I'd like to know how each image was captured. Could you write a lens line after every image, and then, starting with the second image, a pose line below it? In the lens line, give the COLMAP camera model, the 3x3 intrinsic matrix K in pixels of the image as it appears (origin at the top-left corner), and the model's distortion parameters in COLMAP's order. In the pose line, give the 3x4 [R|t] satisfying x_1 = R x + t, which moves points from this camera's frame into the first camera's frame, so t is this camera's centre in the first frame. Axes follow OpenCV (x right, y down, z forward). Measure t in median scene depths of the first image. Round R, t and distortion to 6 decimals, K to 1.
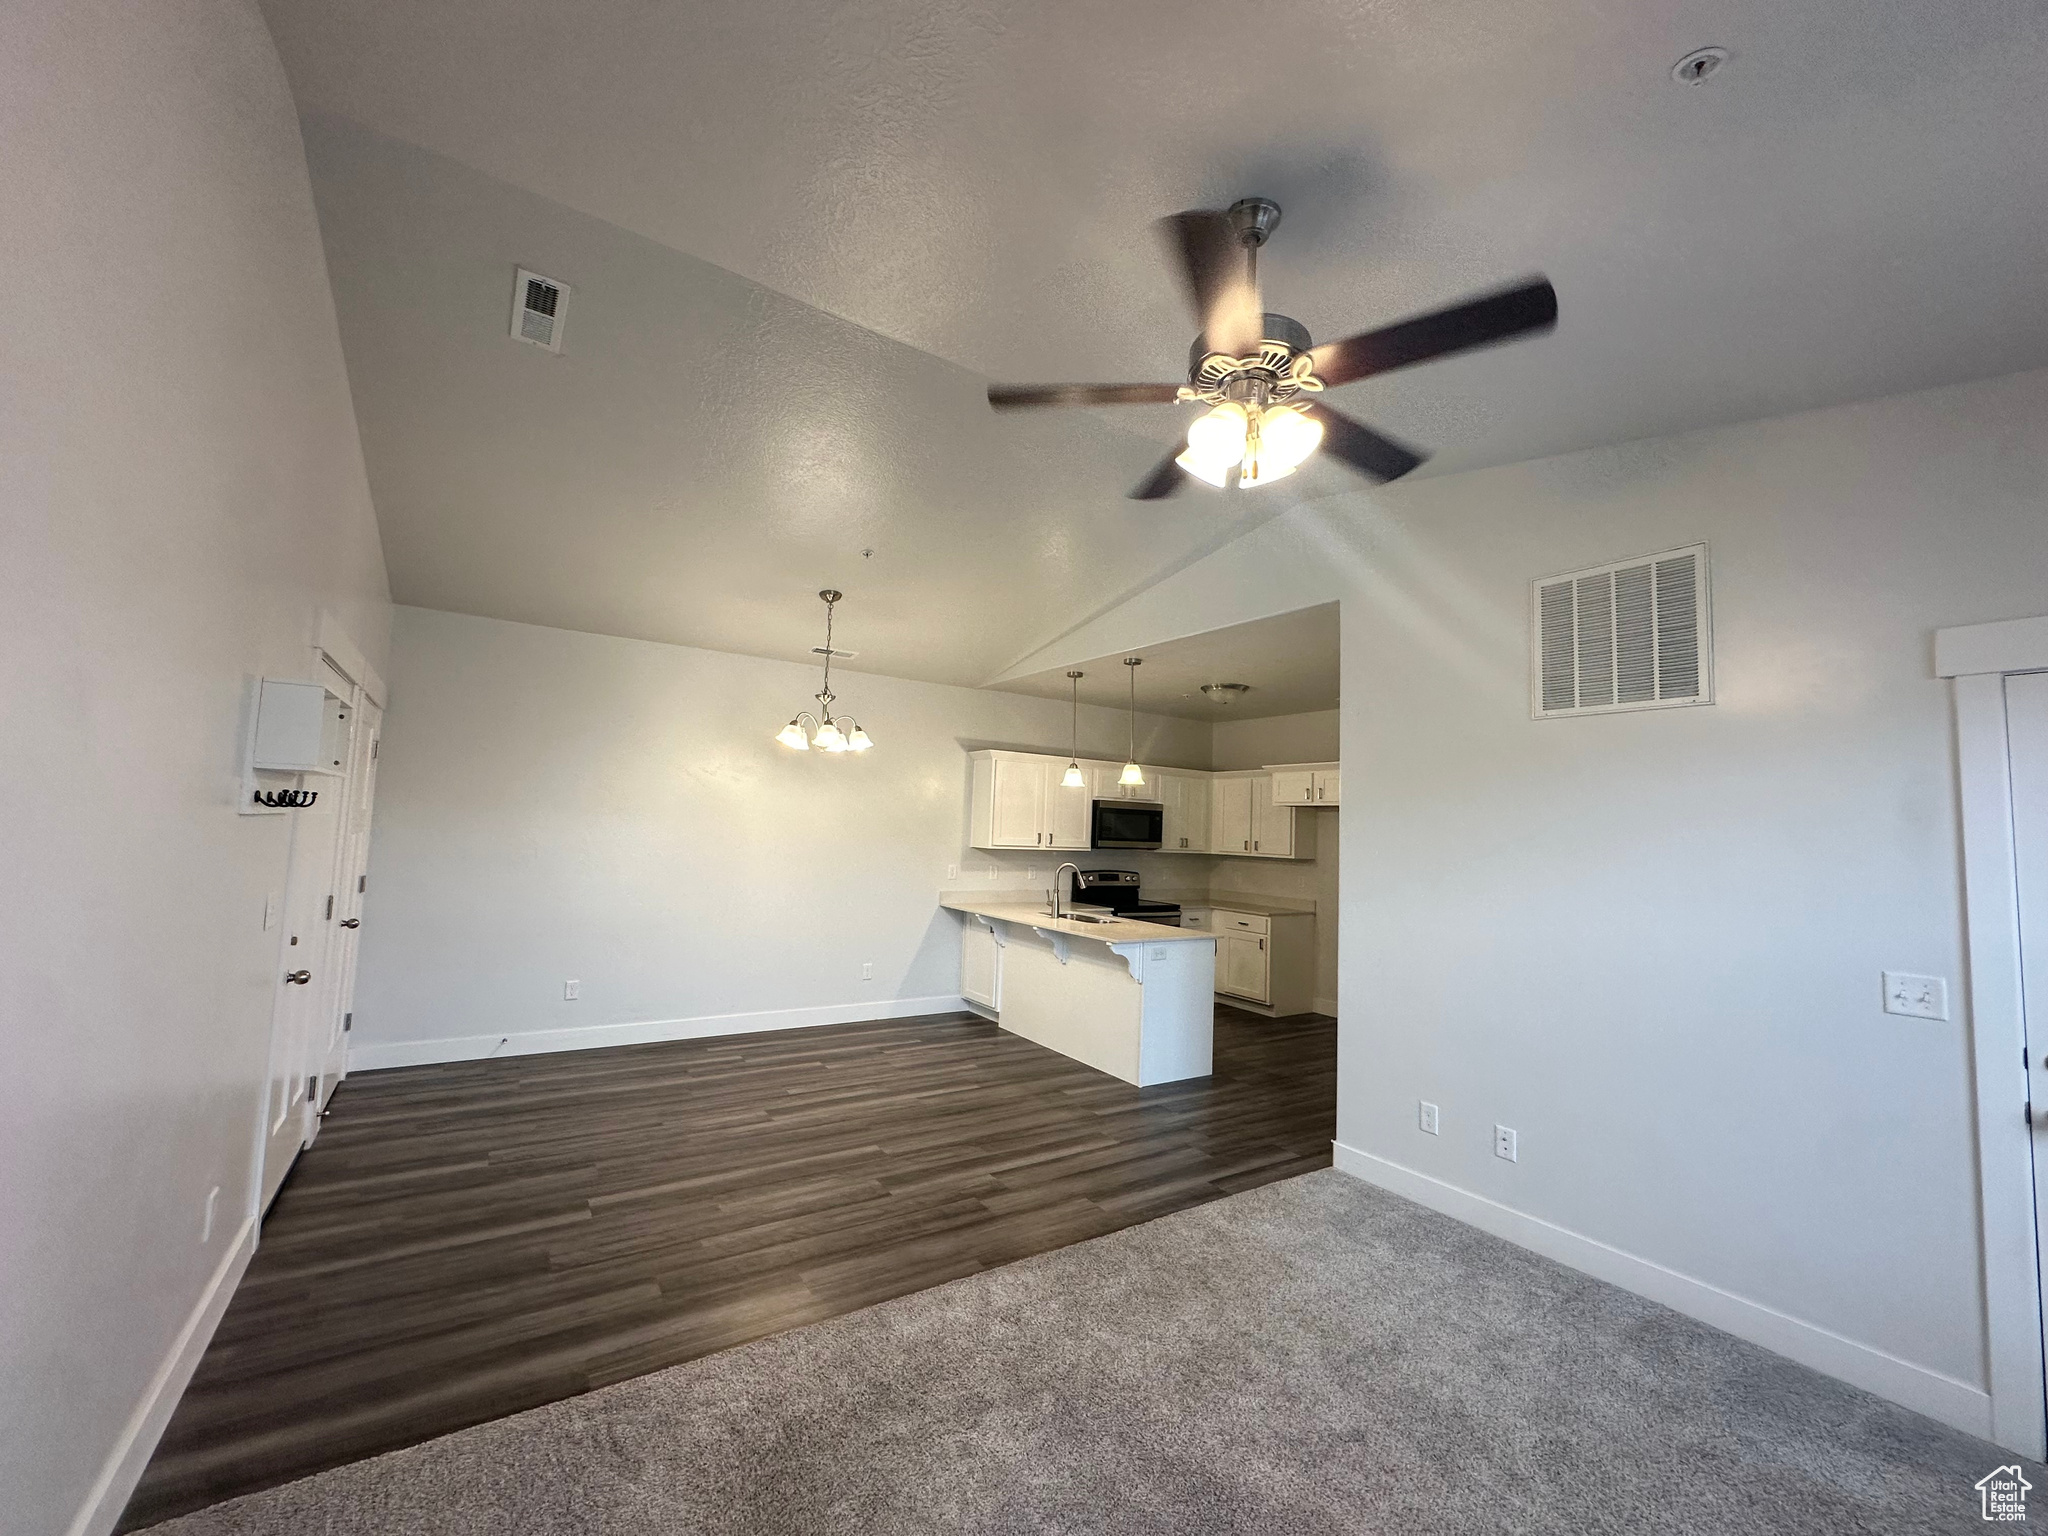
lens RADIAL K [[819.9, 0, 1024.0], [0, 819.9, 768.0], [0, 0, 1]] dist [0.000956, -0.000153]
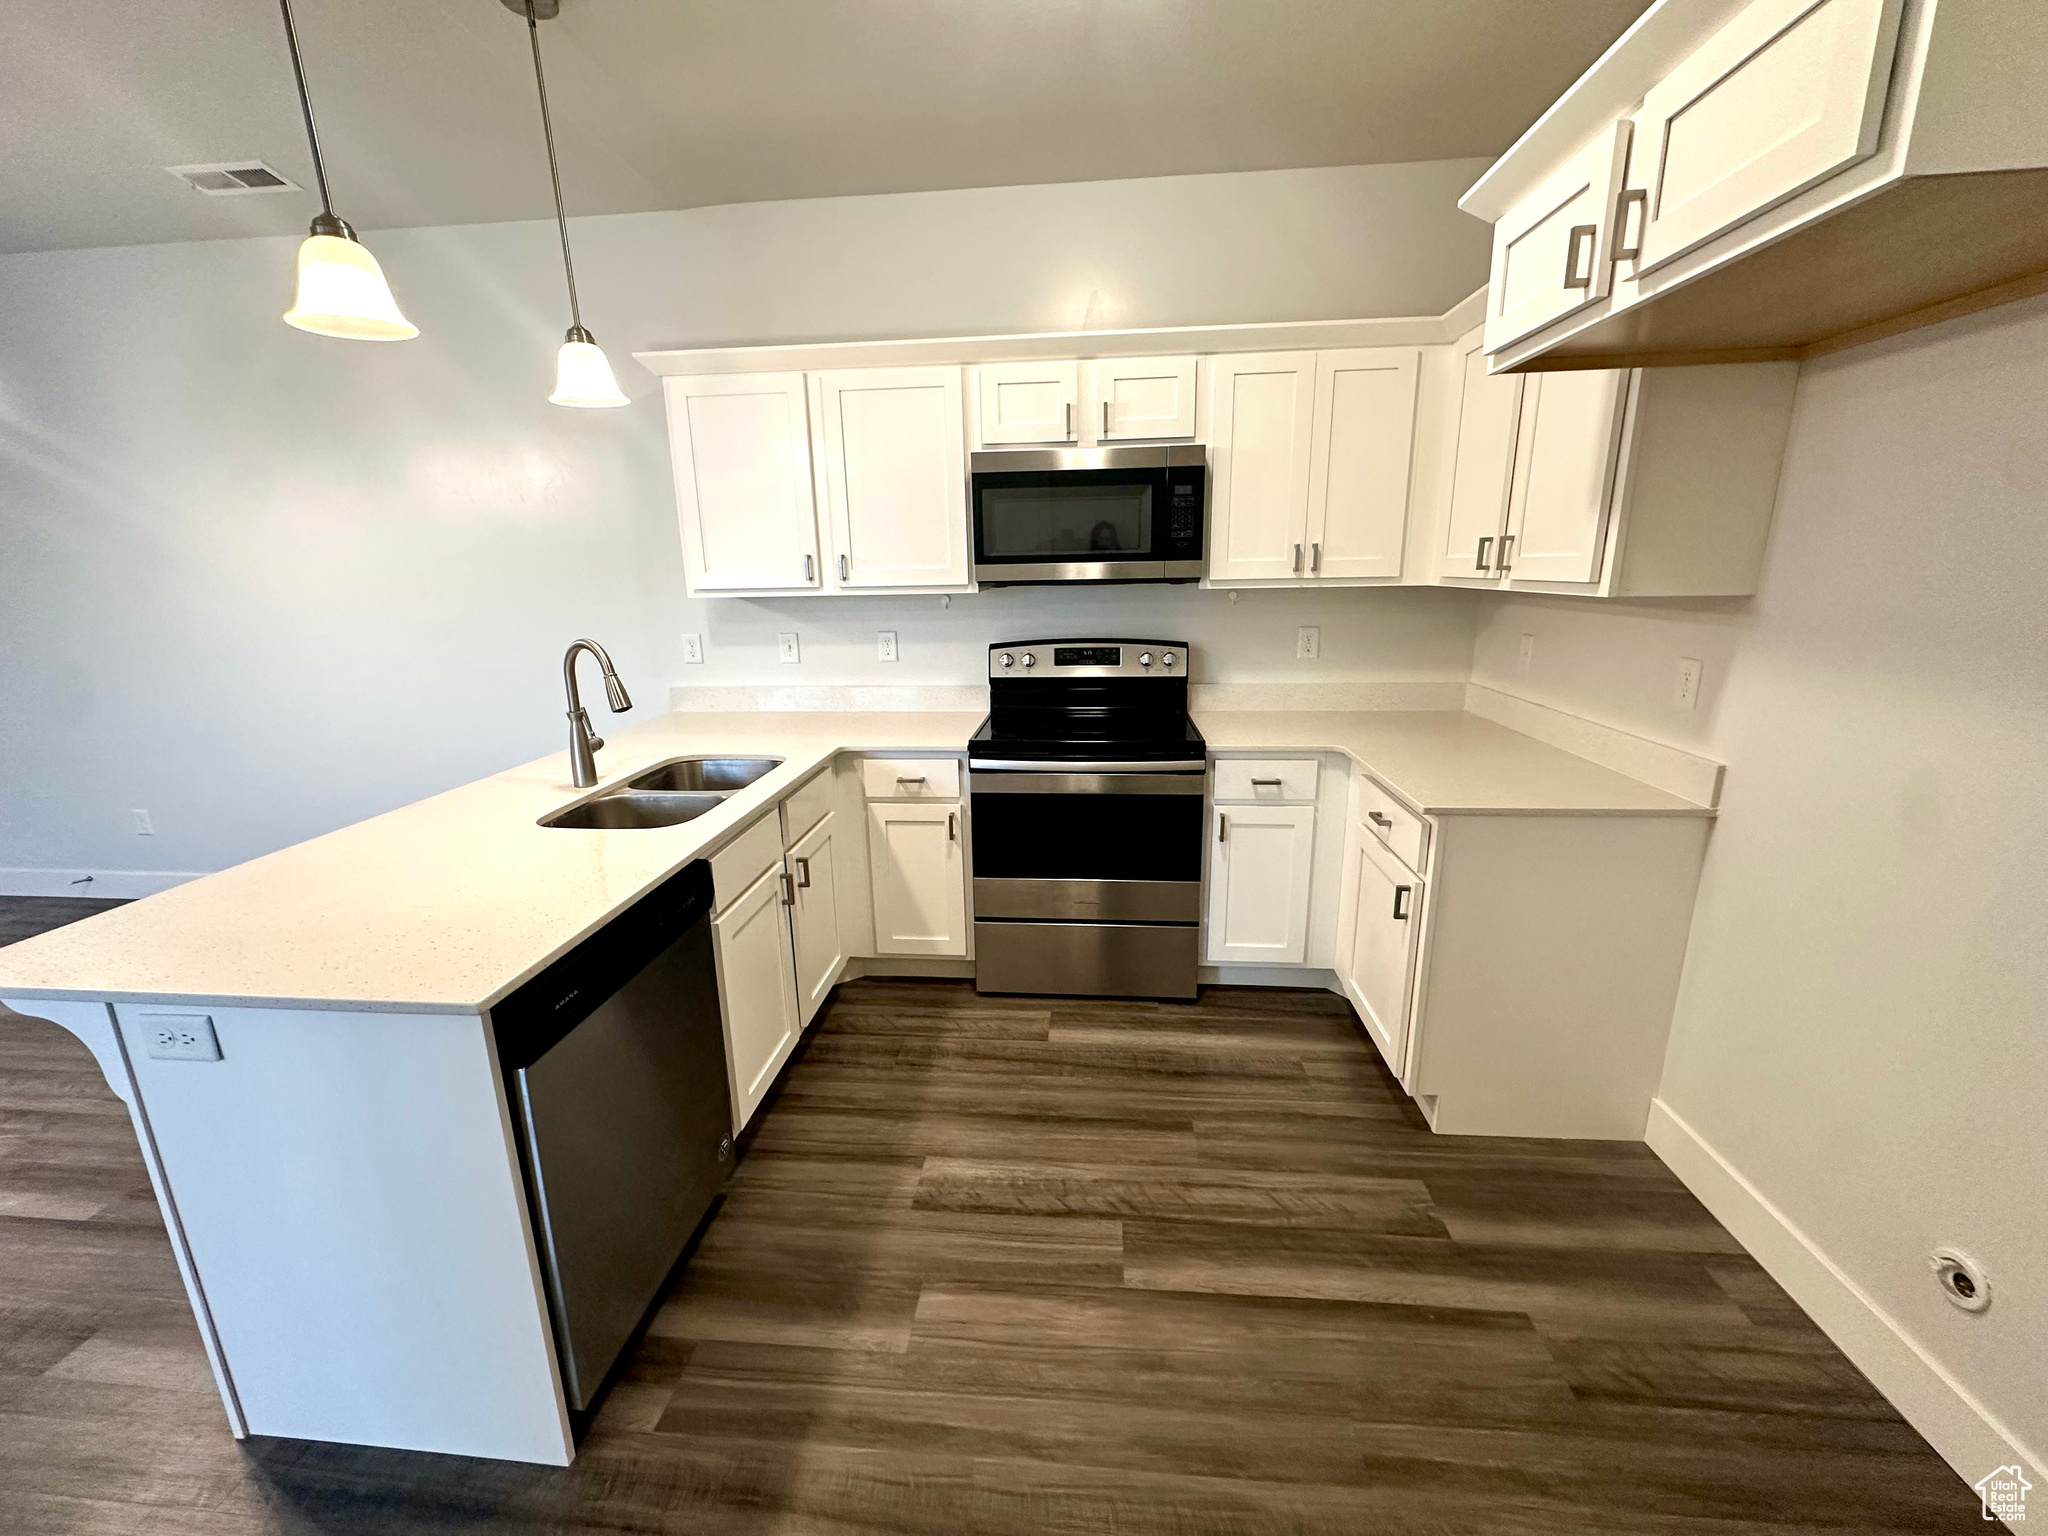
lens RADIAL K [[819.9, 0, 1024.0], [0, 819.9, 768.0], [0, 0, 1]] dist [0.000956, -0.000153]
pose [[0.779289, 0.097649, -0.619009, 0.374796], [0.096946, 0.957108, 0.273032, 0.080914], [0.619120, -0.272781, 0.736397, 0.743095]]
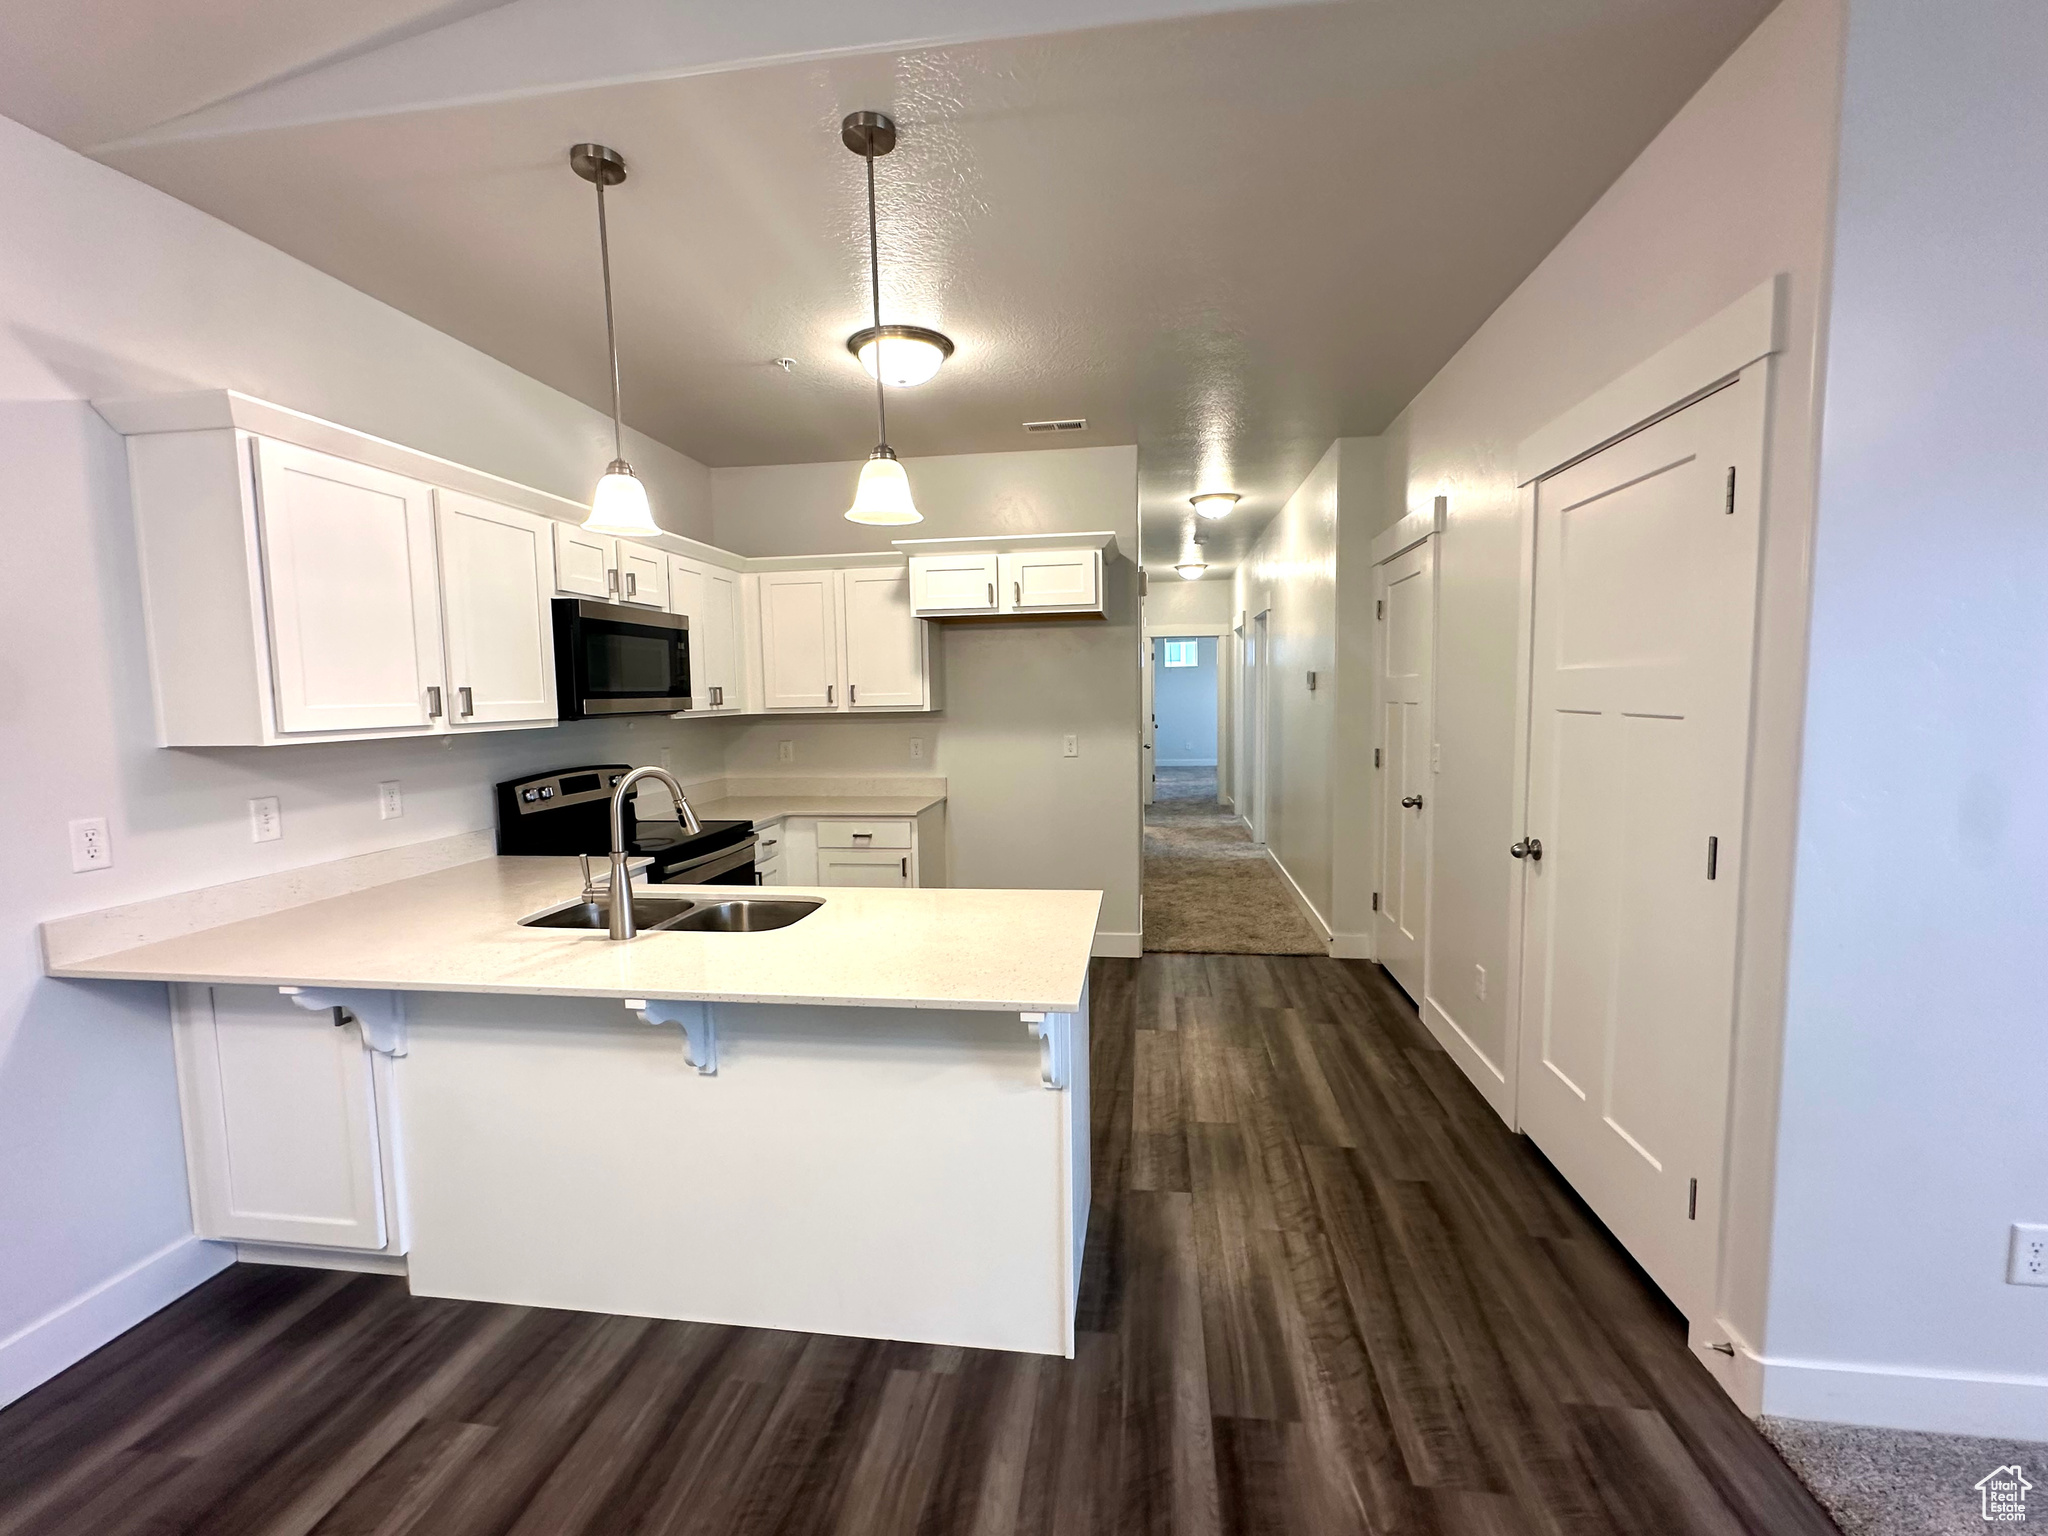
lens RADIAL K [[873.8, 0, 1024.0], [0, 873.8, 768.0], [0, 0, 1]] dist [0.001127, 0.000010]
pose [[0.664812, -0.119069, 0.737460, -0.091978], [-0.009447, 0.985796, 0.167681, 0.049696], [-0.746951, -0.118444, 0.654244, 0.577573]]
